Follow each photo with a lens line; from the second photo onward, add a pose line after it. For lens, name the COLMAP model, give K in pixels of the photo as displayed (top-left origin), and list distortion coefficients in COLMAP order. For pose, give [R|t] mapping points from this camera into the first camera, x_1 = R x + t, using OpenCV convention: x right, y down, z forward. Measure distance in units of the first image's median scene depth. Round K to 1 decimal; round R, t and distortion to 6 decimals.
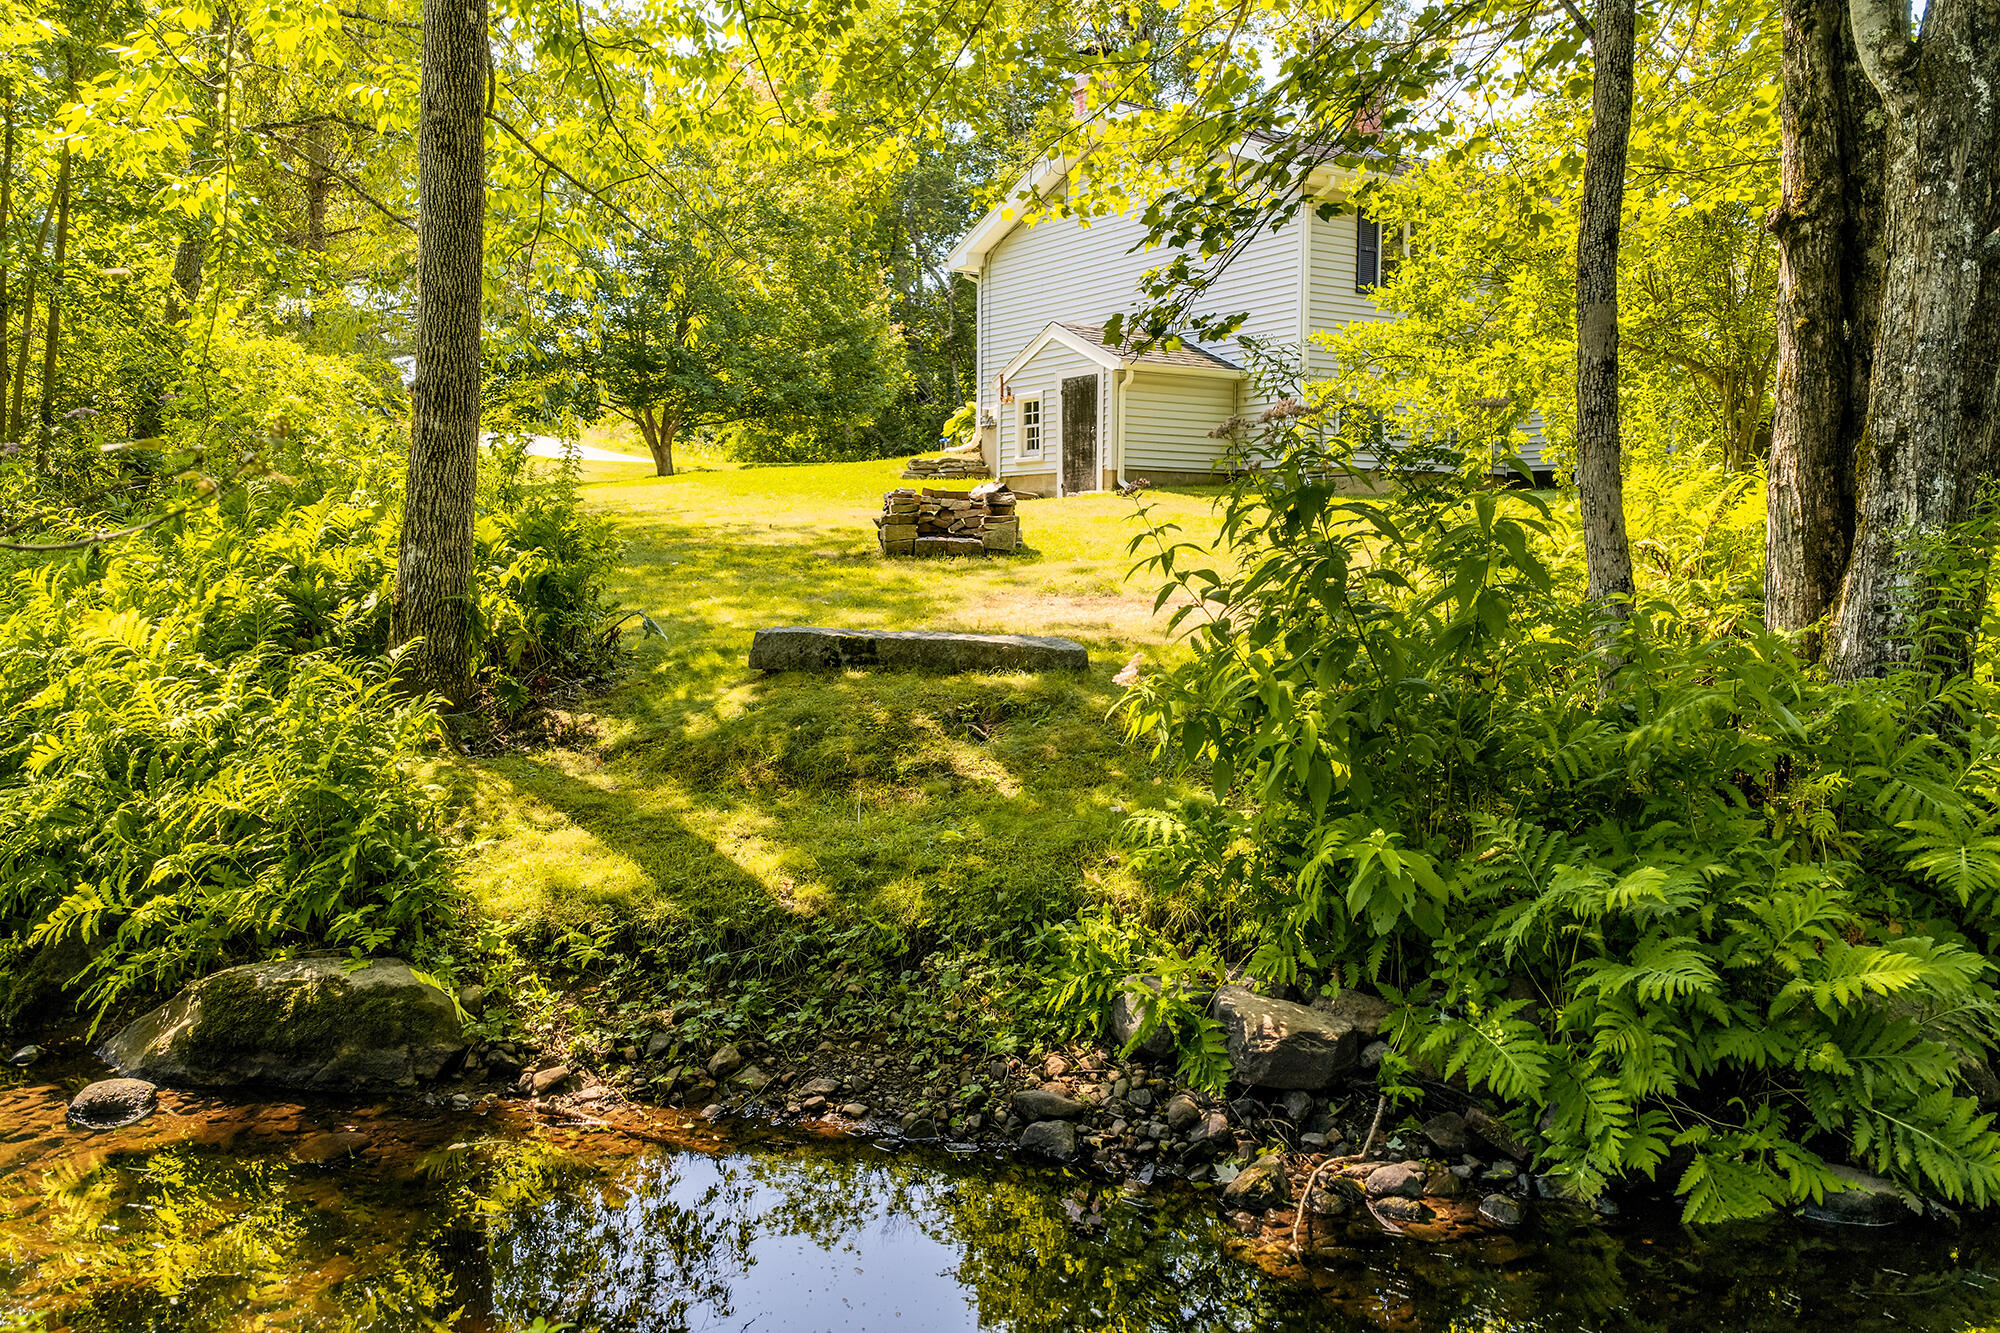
lens RADIAL K [[1678.2, 0, 1000.0], [0, 1678.2, 666.5], [0, 0, 1]] dist [0.012973, 0.000692]
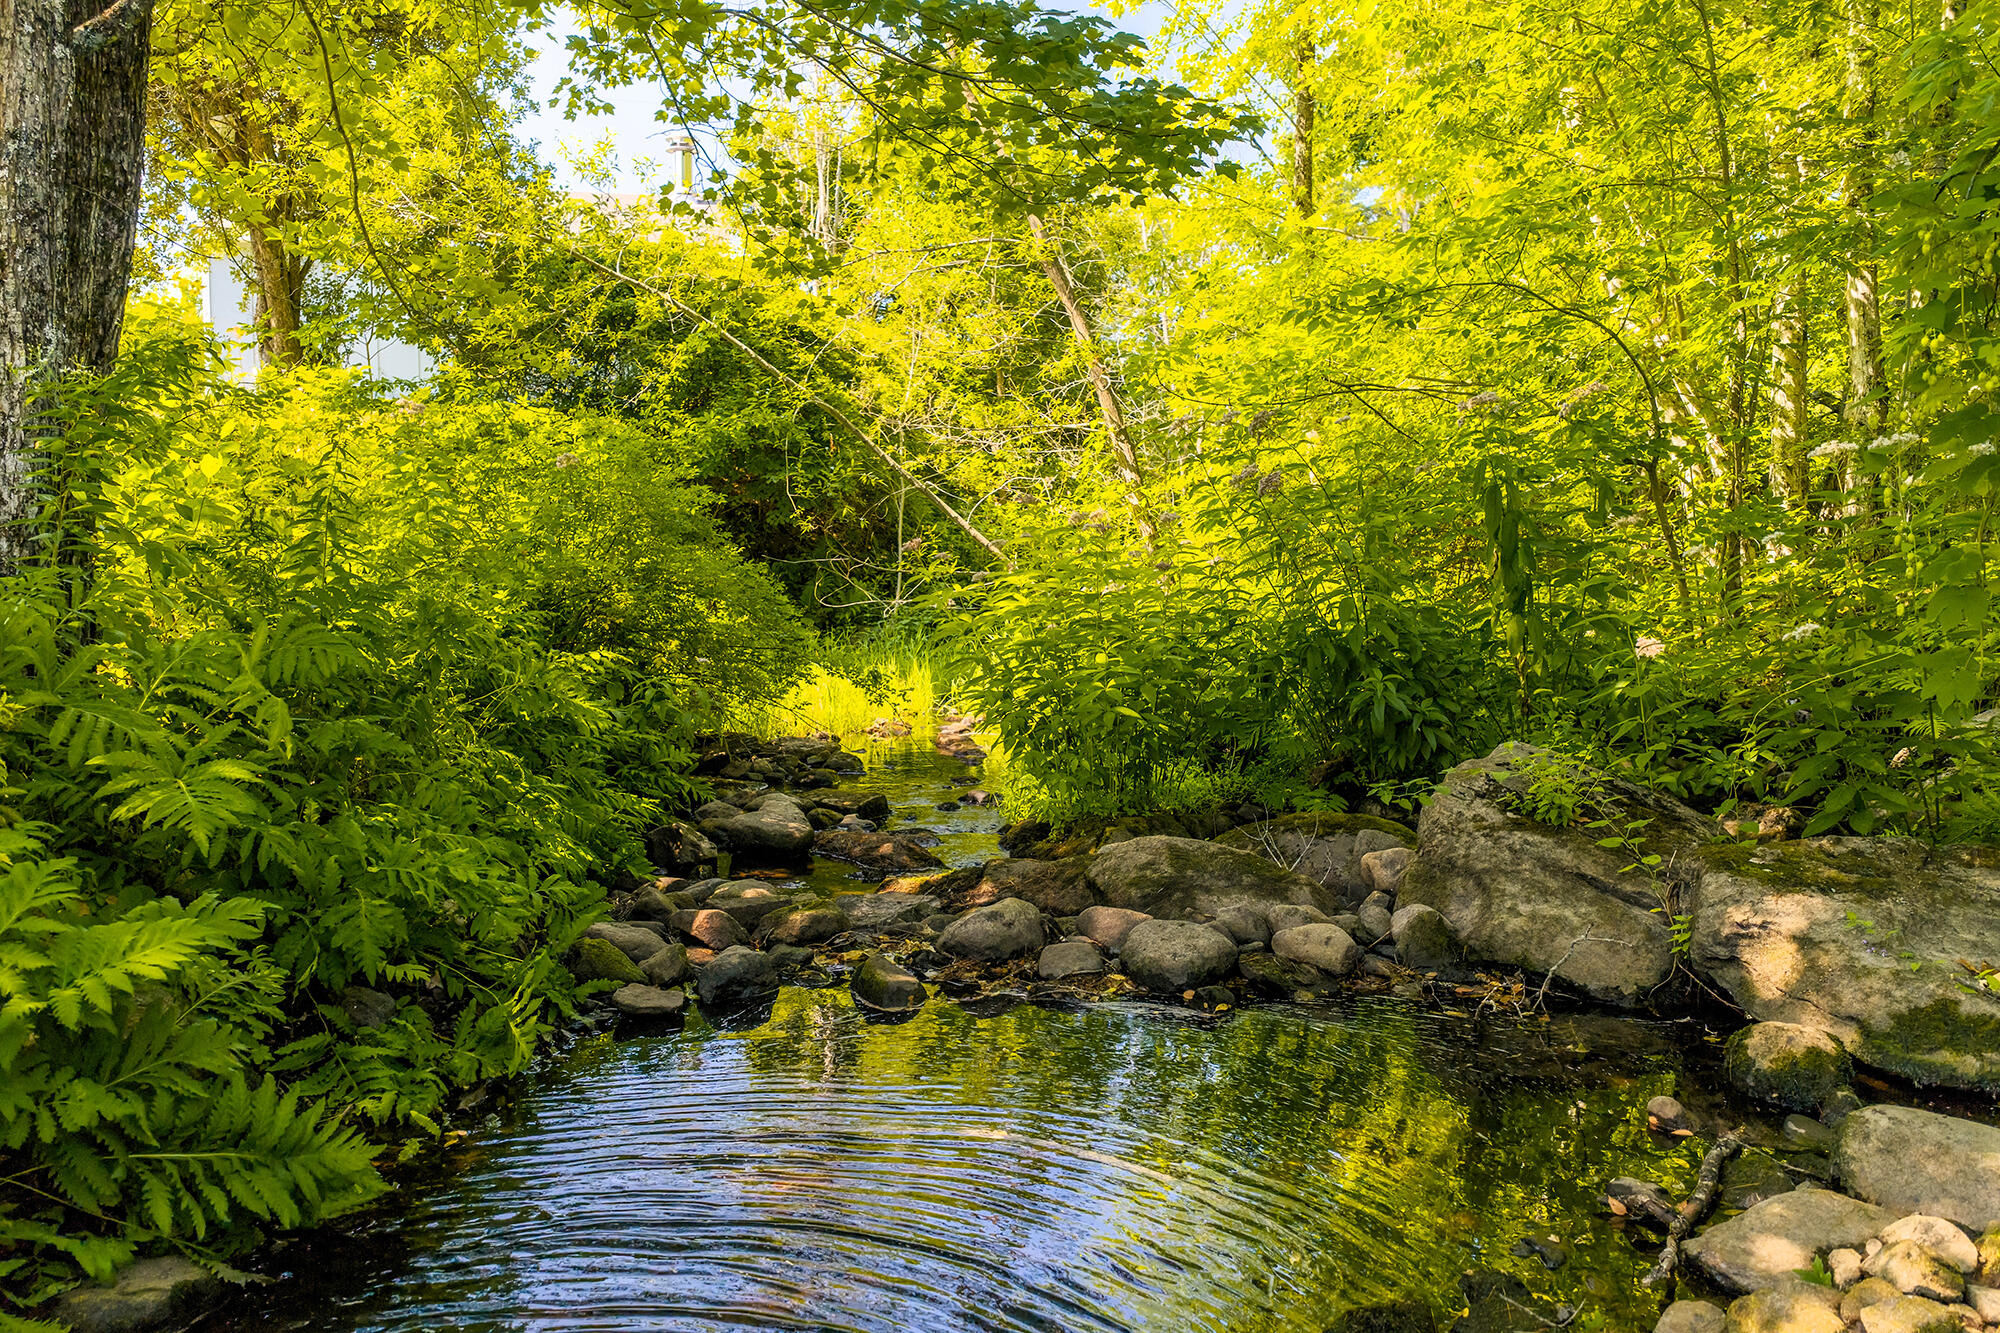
lens RADIAL K [[1678.2, 0, 1000.0], [0, 1678.2, 666.5], [0, 0, 1]] dist [0.012973, 0.000692]
pose [[0.421893, -0.048353, 0.905355, 0.046967], [0.083309, 0.996420, 0.014395, 0.073941], [-0.902810, 0.069351, 0.424411, 0.336070]]
